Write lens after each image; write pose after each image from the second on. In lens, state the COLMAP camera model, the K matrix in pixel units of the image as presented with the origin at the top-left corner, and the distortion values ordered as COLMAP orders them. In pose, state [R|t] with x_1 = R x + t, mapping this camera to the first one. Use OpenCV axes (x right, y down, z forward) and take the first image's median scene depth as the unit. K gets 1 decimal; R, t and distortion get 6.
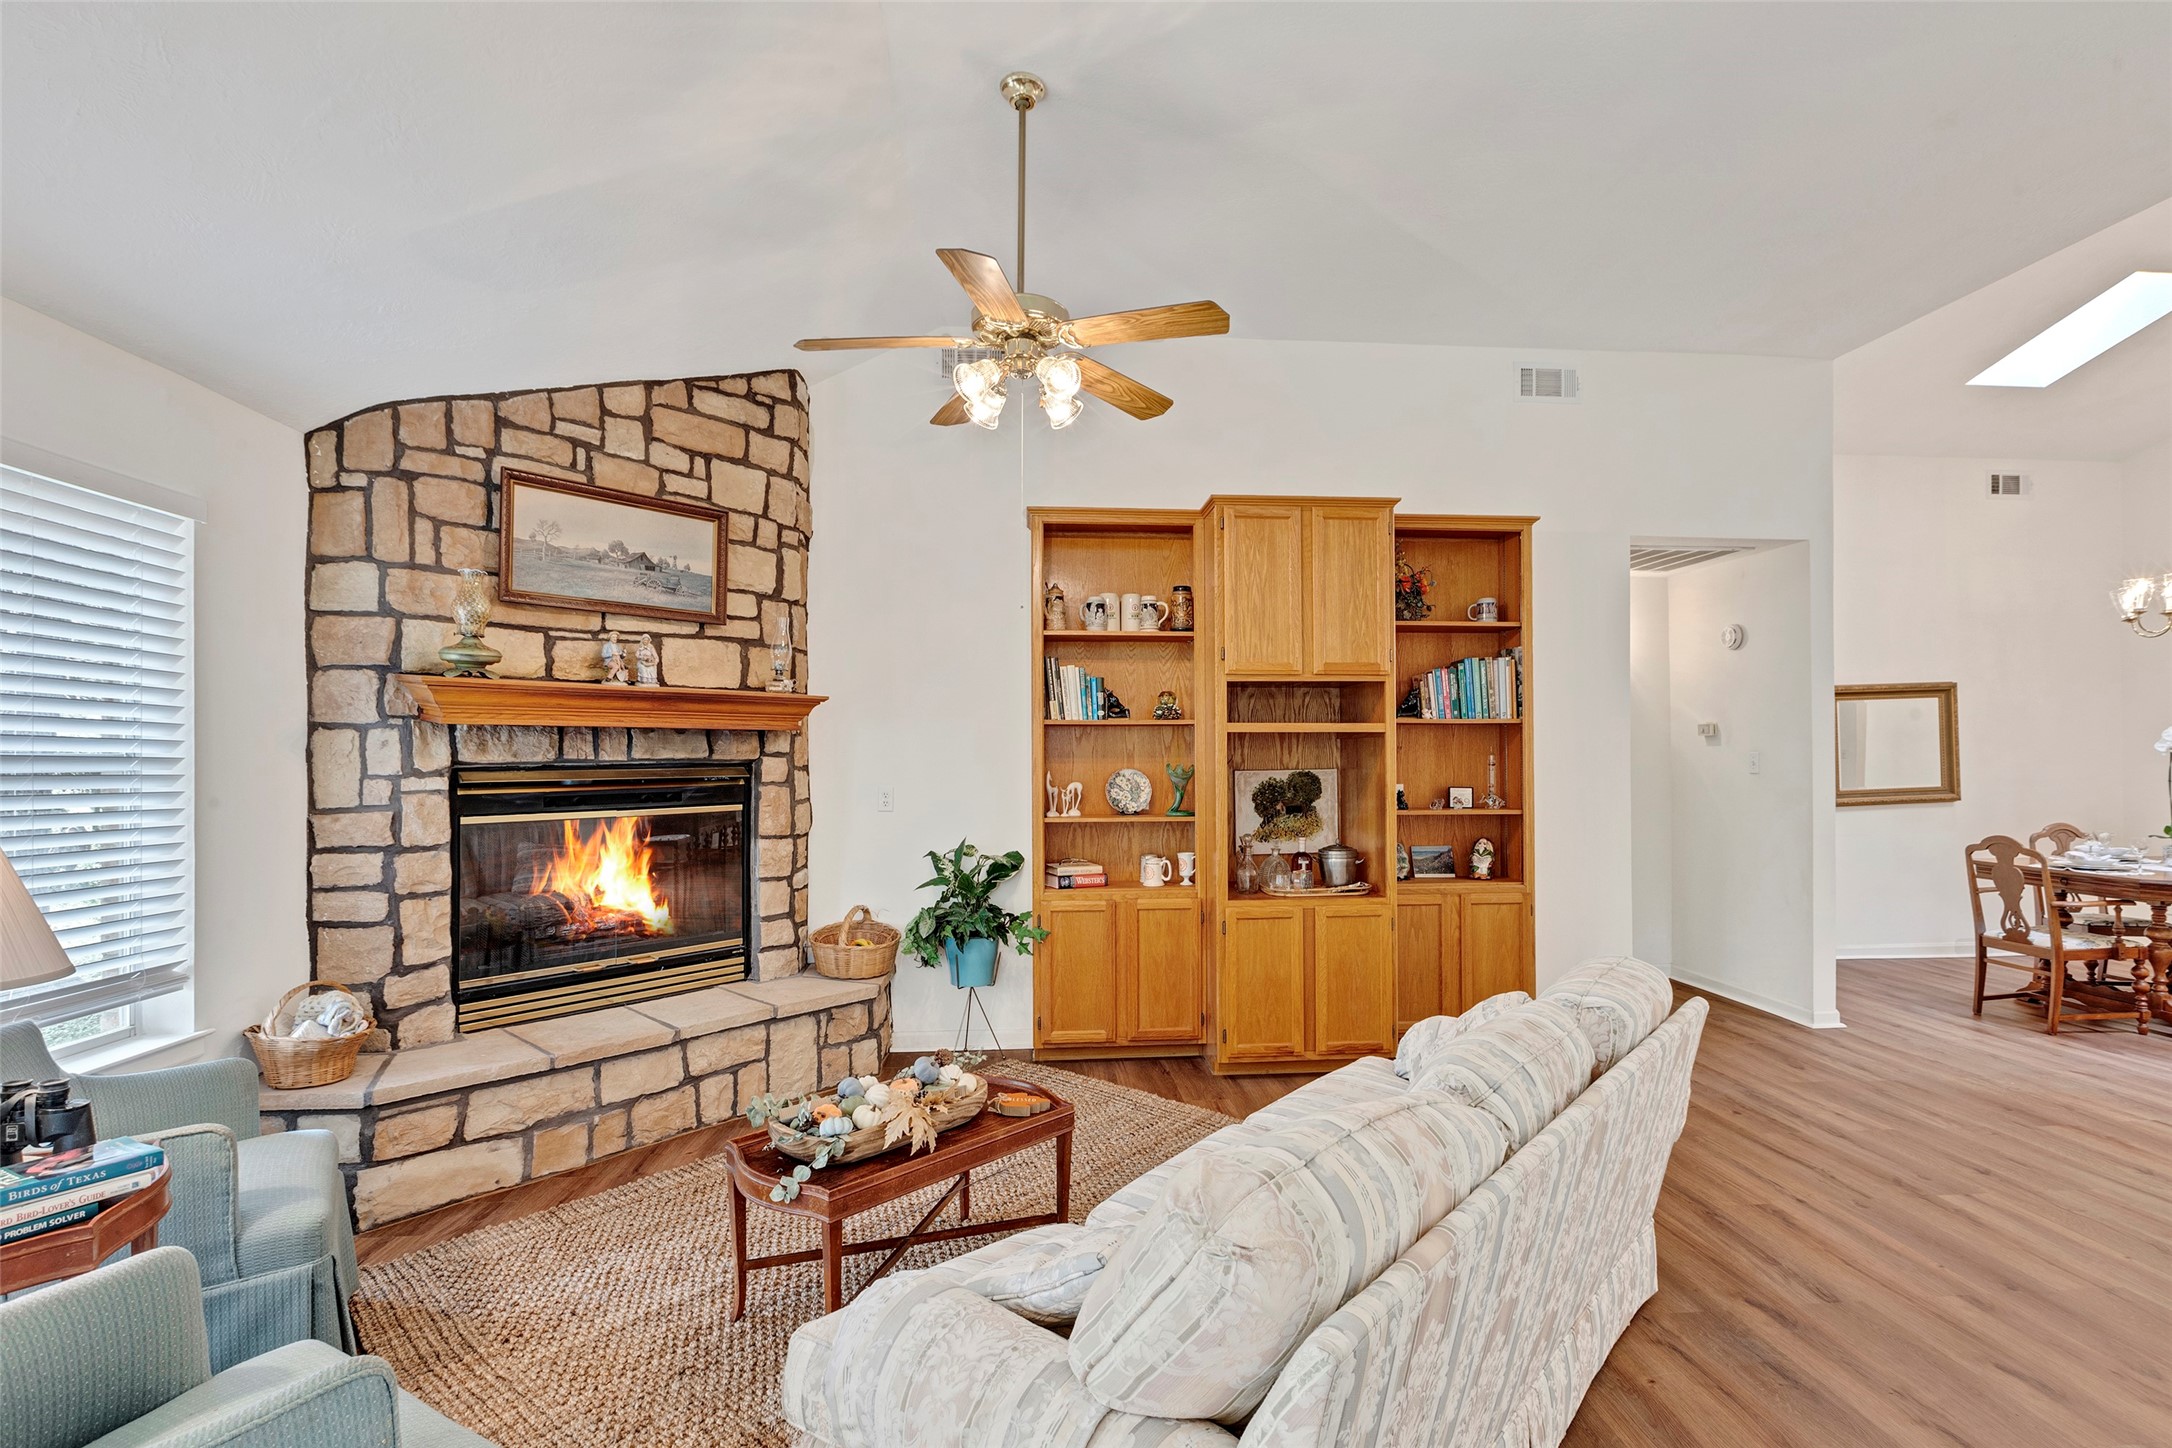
lens RADIAL K [[1006.4, 0, 1138.0], [0, 1006.4, 740.0], [0, 0, 1]] dist [0.008574, -0.000528]
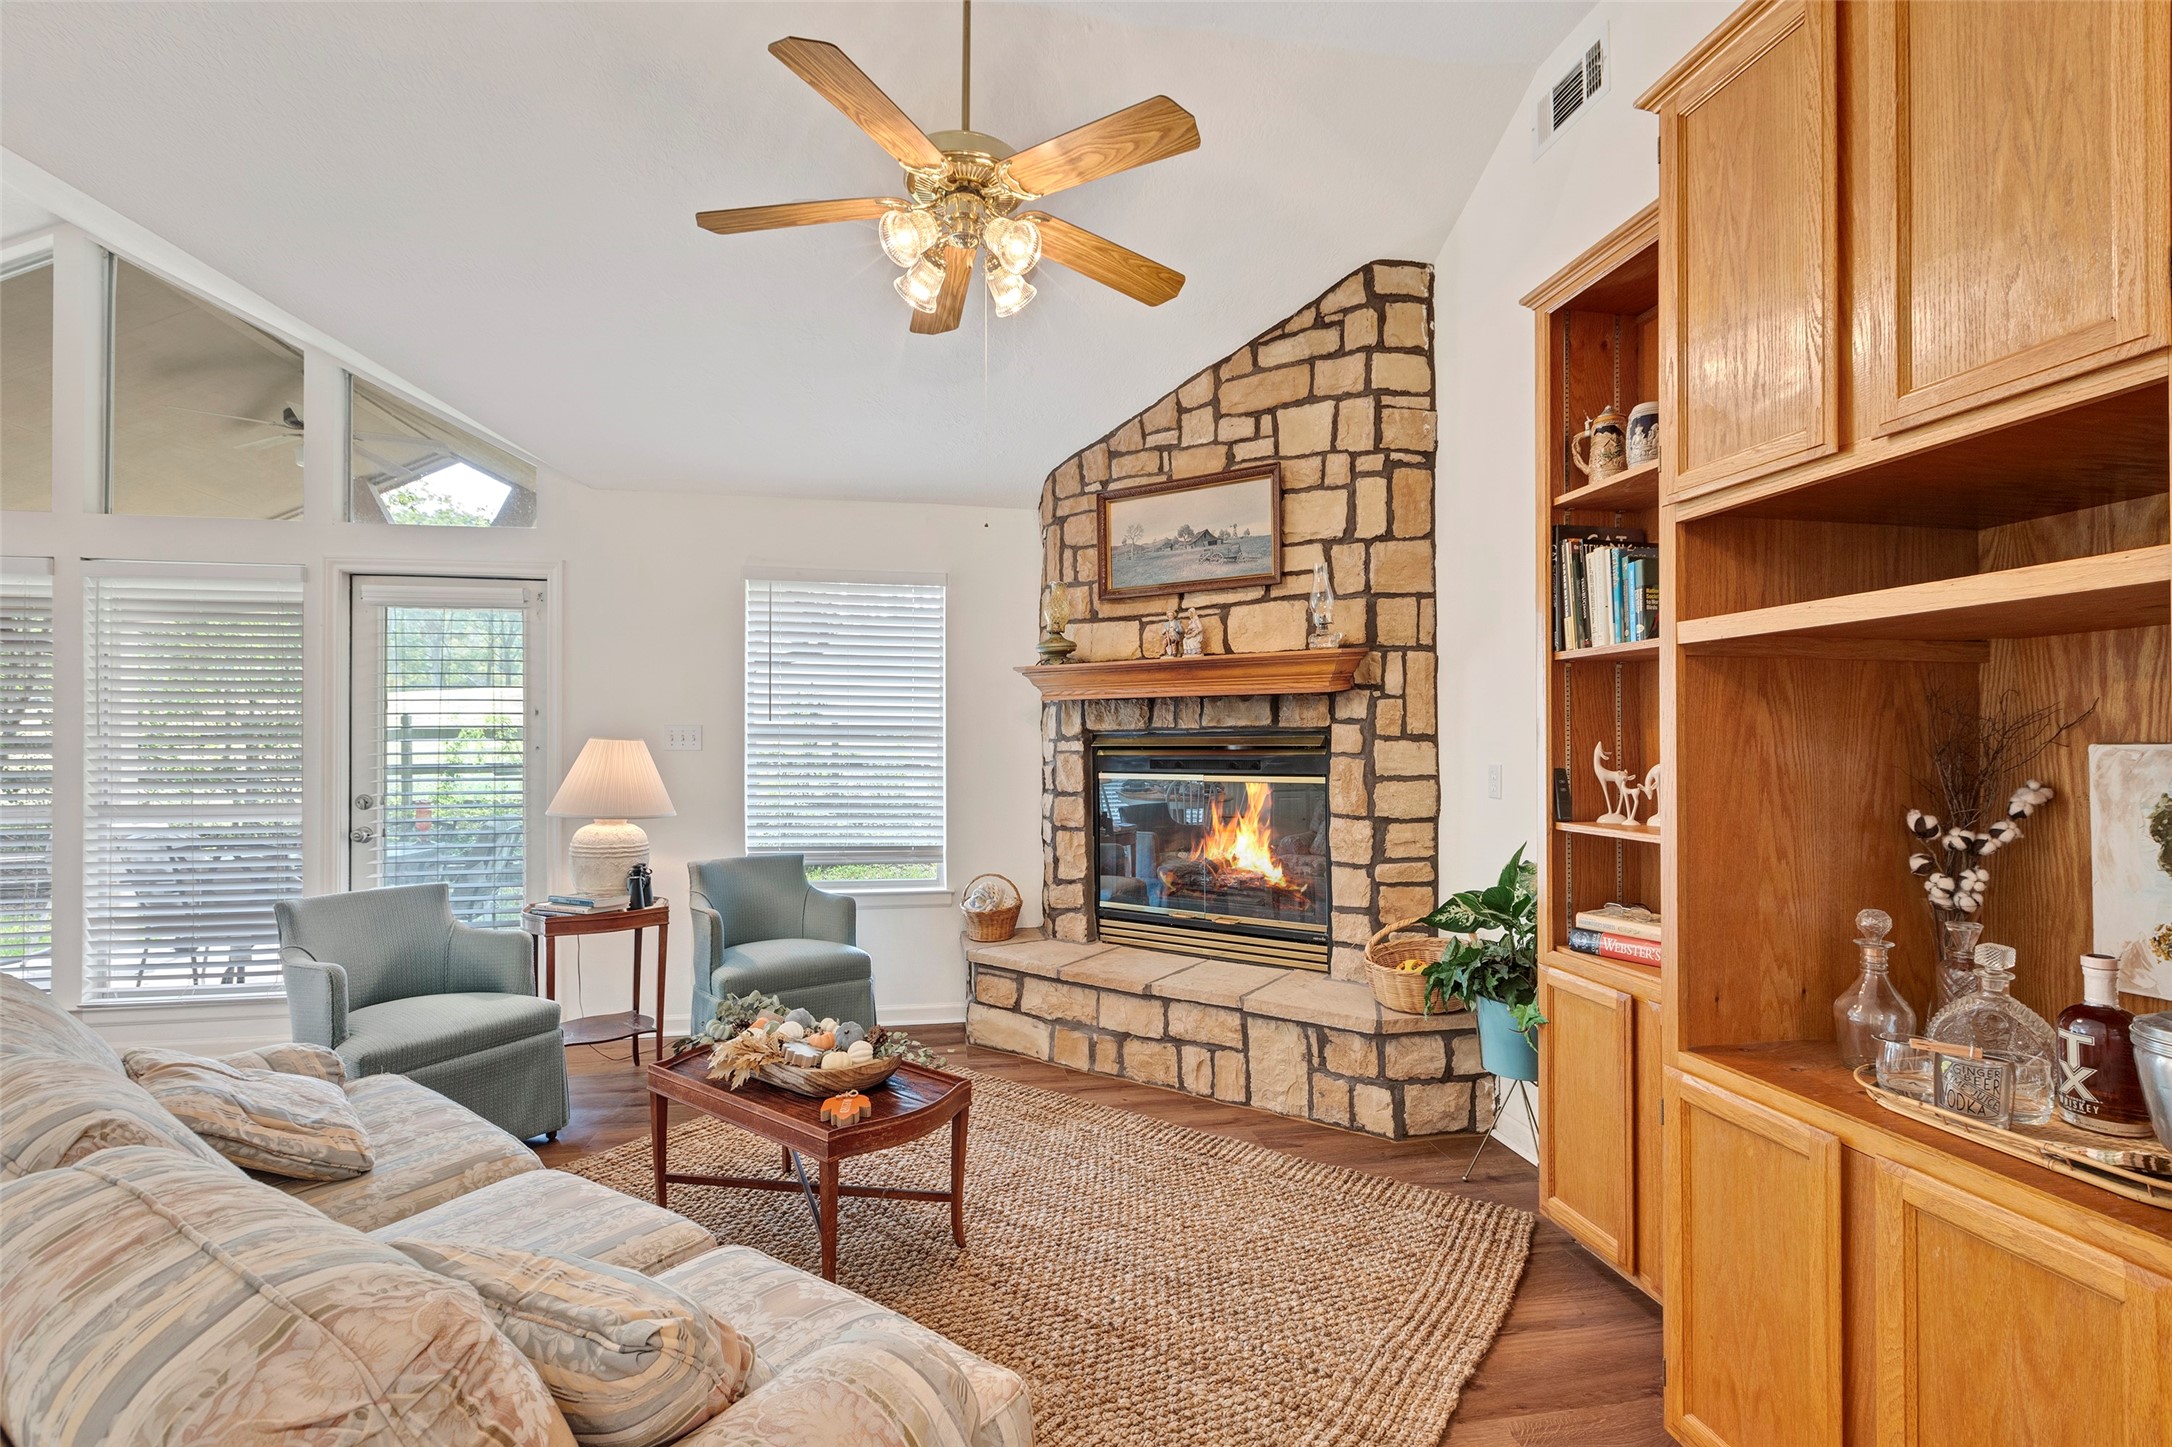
lens RADIAL K [[1006.4, 0, 1069.1], [0, 1006.4, 724.9], [0, 0, 1]] dist [0.008574, -0.000528]
pose [[0.063894, -0.015900, -0.997830, 0.523875], [0.013496, 0.999795, -0.015067, 0.029725], [0.997865, -0.012504, 0.064096, 0.762845]]
